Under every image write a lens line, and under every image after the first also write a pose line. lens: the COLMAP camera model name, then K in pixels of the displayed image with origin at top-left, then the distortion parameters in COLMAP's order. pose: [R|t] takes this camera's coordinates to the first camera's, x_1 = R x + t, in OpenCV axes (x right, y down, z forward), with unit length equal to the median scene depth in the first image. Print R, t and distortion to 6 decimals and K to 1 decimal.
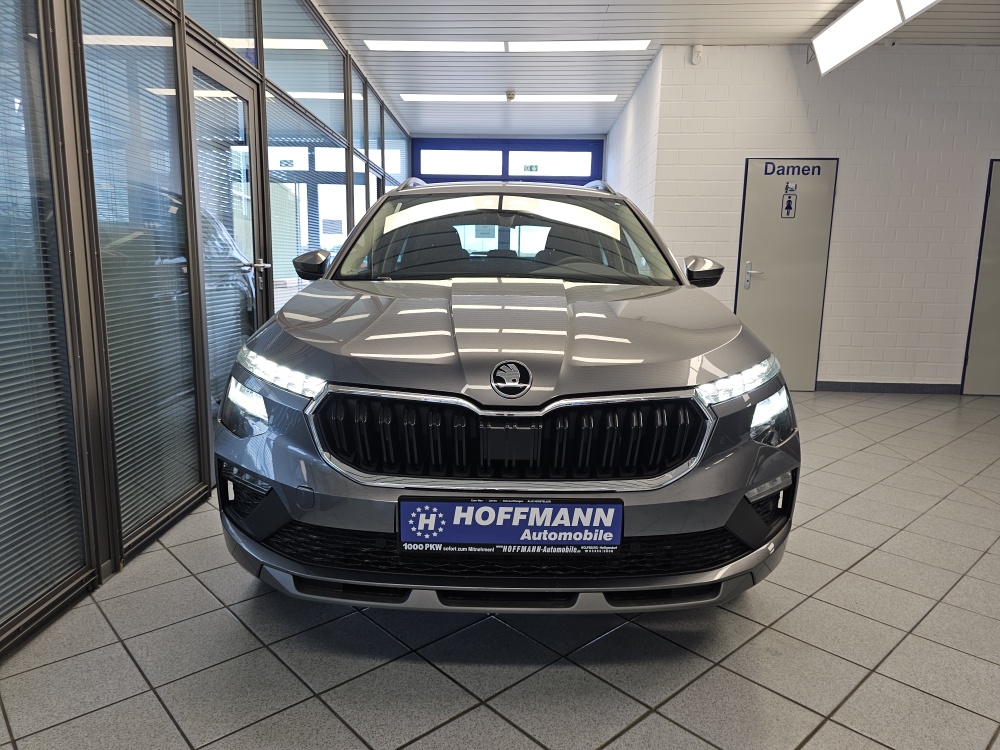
lens RADIAL K [[694.6, 0, 500.0], [0, 694.6, 375.0], [0, 0, 1]] dist [0.051951, -0.072603]
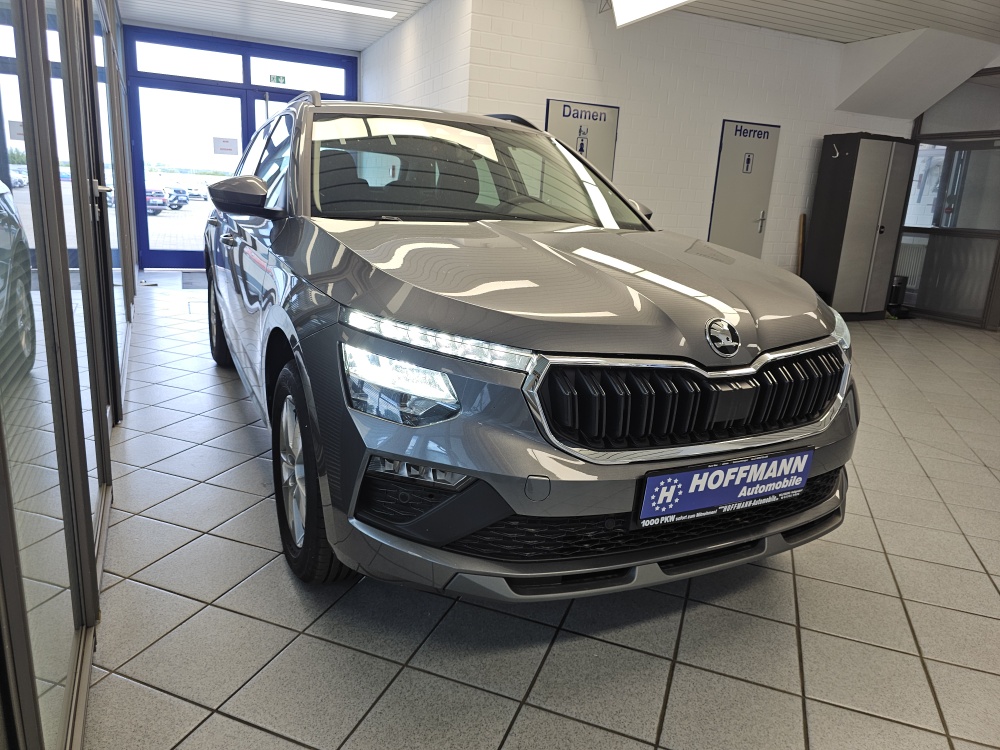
lens RADIAL K [[689.9, 0, 499.9], [0, 689.9, 365.8], [0, 0, 1]] dist [0.052321, -0.075403]
pose [[0.887286, -0.074563, 0.455152, -0.715334], [0.032162, 0.994446, 0.100212, -0.063320], [-0.460096, -0.074278, 0.884757, 0.286096]]
